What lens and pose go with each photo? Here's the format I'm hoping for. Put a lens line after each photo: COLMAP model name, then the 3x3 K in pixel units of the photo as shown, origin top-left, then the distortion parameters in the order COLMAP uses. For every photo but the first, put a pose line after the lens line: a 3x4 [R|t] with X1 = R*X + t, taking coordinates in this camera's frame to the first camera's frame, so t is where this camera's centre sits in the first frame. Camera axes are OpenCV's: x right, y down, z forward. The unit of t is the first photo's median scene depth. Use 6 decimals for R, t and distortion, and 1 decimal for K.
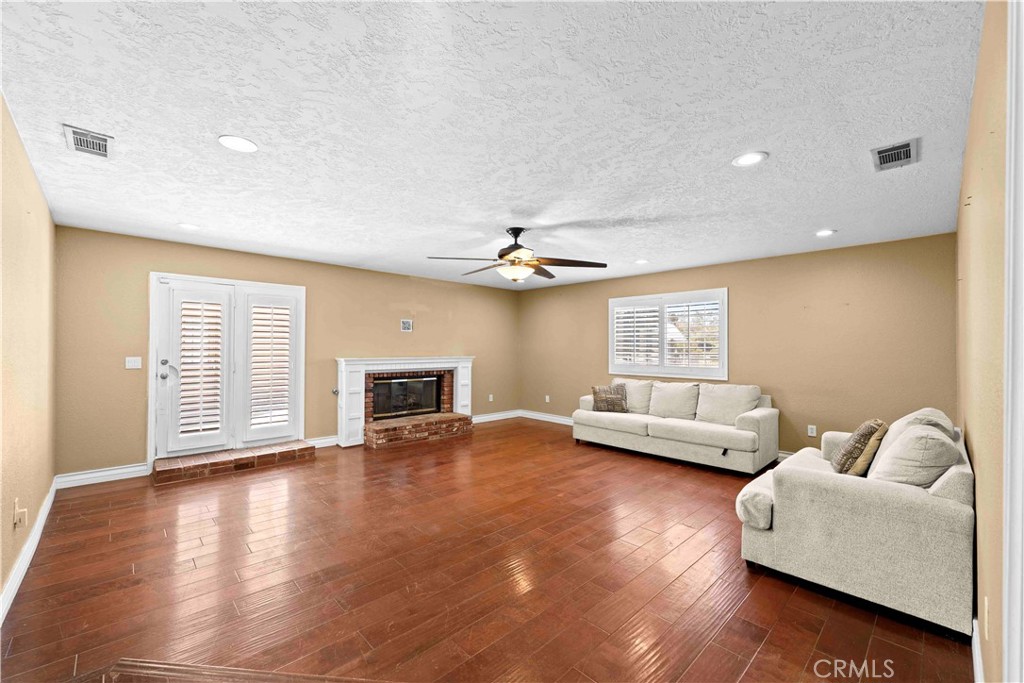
lens RADIAL K [[413.9, 0, 512.5], [0, 413.9, 344.5], [0, 0, 1]] dist [-0.001072, -0.000158]
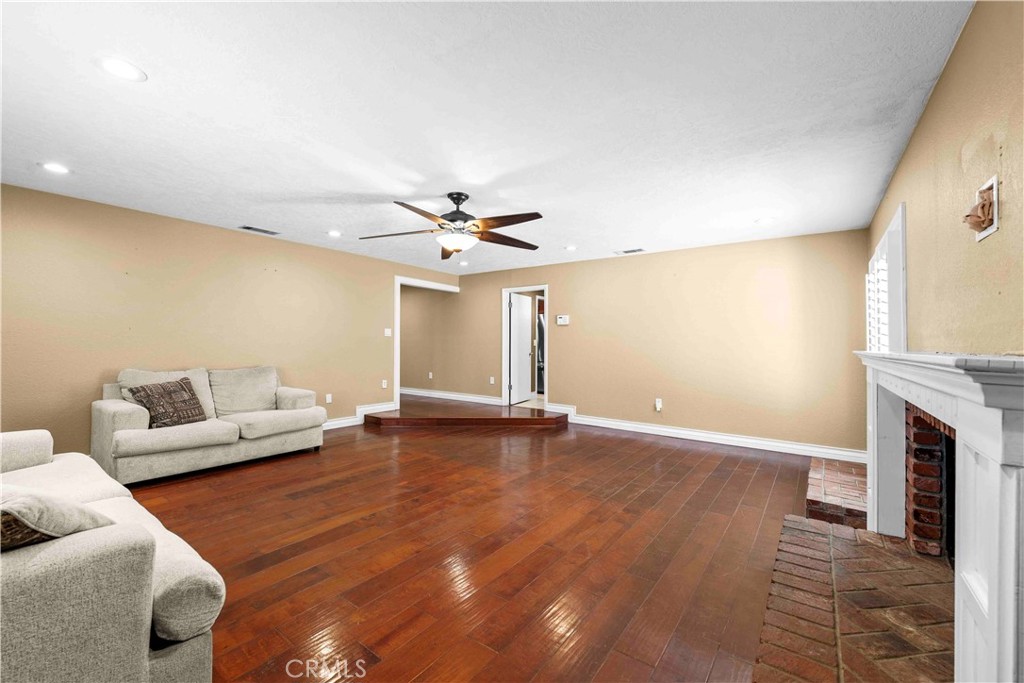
lens RADIAL K [[415.9, 0, 509.3], [0, 415.9, 338.7], [0, 0, 1]] dist [-0.000111, 0.000043]
pose [[-0.986505, -0.018348, -0.162700, 0.025897], [-0.016192, 0.999763, -0.014569, 0.029200], [0.162929, -0.011738, -0.986568, 1.296466]]
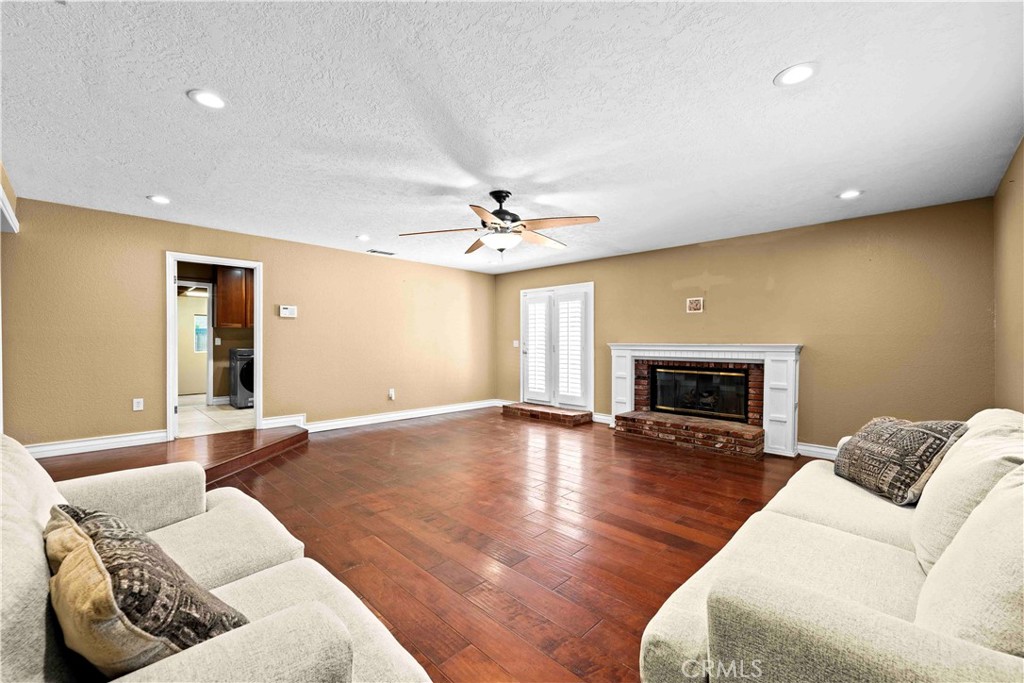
lens RADIAL K [[415.9, 0, 509.3], [0, 415.9, 338.7], [0, 0, 1]] dist [-0.000111, 0.000043]
pose [[0.024265, -0.013058, -0.999620, 0.616168], [0.002572, 0.999912, -0.012999, 0.033106], [0.999702, -0.002256, 0.024296, 0.676808]]
